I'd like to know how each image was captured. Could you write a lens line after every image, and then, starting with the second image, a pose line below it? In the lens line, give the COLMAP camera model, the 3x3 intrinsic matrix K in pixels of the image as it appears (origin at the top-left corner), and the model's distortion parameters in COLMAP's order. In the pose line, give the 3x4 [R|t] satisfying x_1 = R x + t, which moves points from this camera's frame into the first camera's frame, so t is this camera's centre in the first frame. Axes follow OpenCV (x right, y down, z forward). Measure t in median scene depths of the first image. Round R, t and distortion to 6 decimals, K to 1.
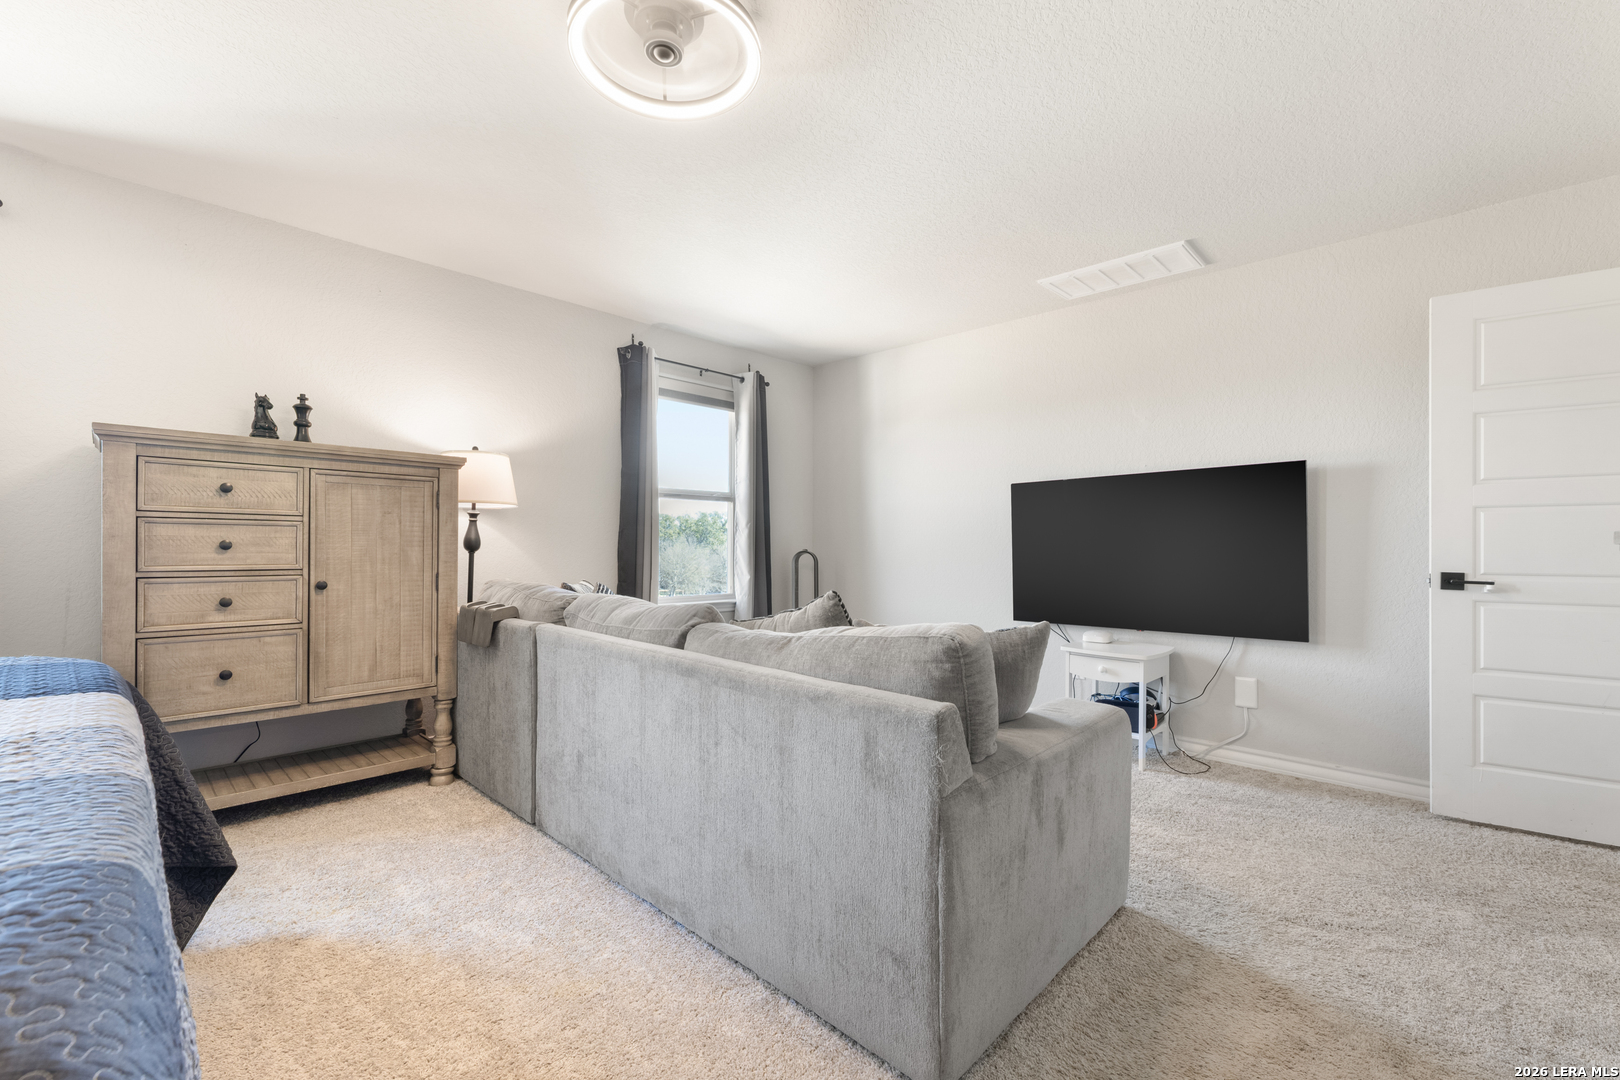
lens RADIAL K [[683.0, 0, 807.6], [0, 683.0, 545.5], [0, 0, 1]] dist [-0.001524, -0.000207]
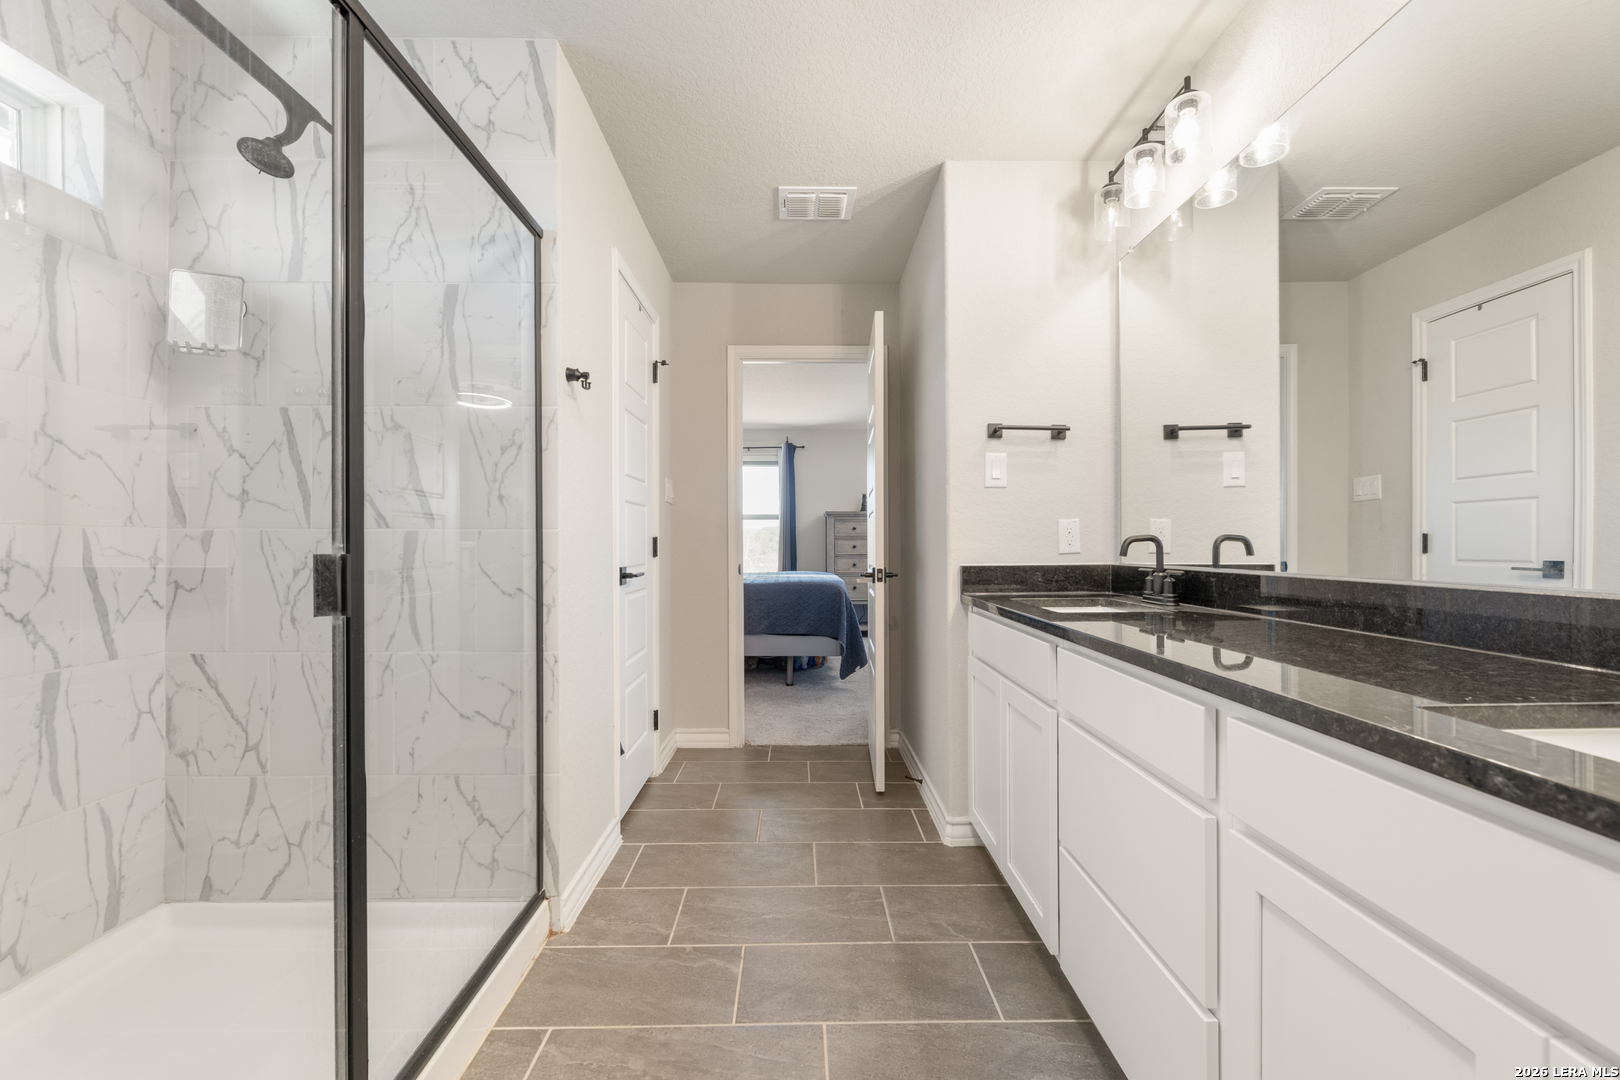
lens RADIAL K [[683.0, 0, 807.6], [0, 683.0, 545.5], [0, 0, 1]] dist [-0.001524, -0.000207]
pose [[0.714124, -0.003720, -0.700009, 1.185013], [0.003436, 0.999992, -0.001809, 0.000478], [0.700010, -0.001113, 0.714132, -1.386448]]
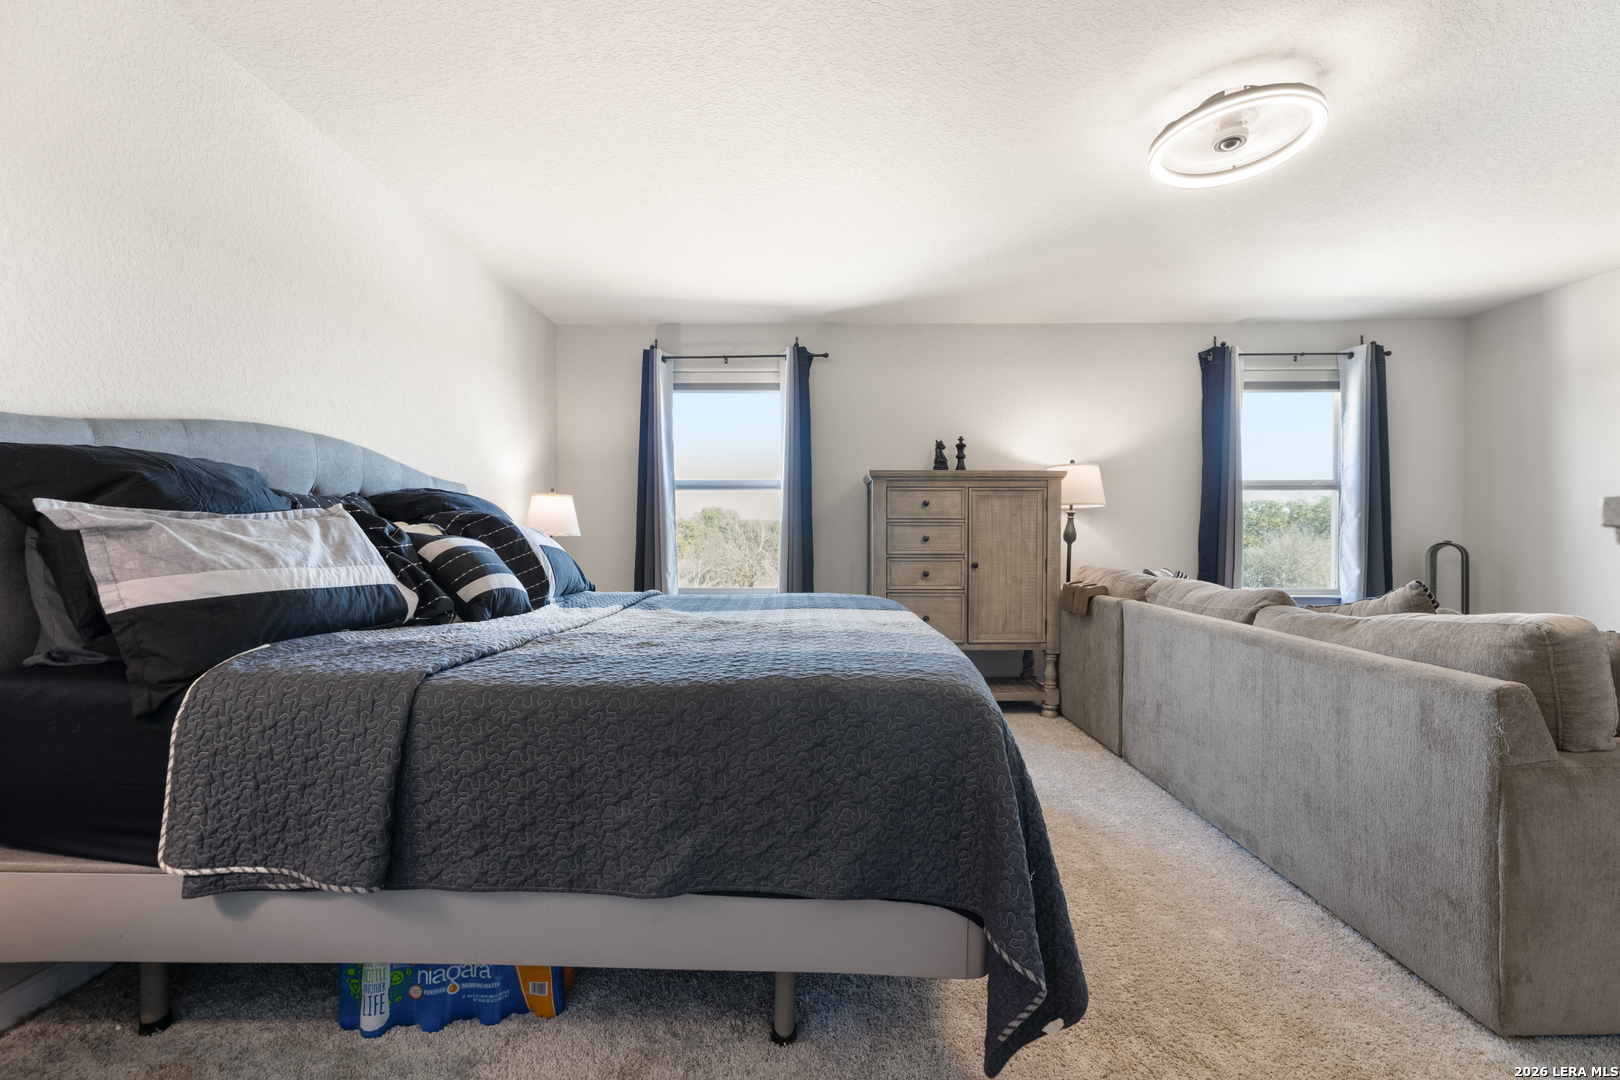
lens RADIAL K [[683.0, 0, 807.6], [0, 683.0, 545.5], [0, 0, 1]] dist [-0.001524, -0.000207]
pose [[0.694370, 0.004629, -0.719603, 0.116886], [0.004039, 0.999938, 0.010331, -0.001688], [0.719606, -0.010080, 0.694309, -0.324469]]
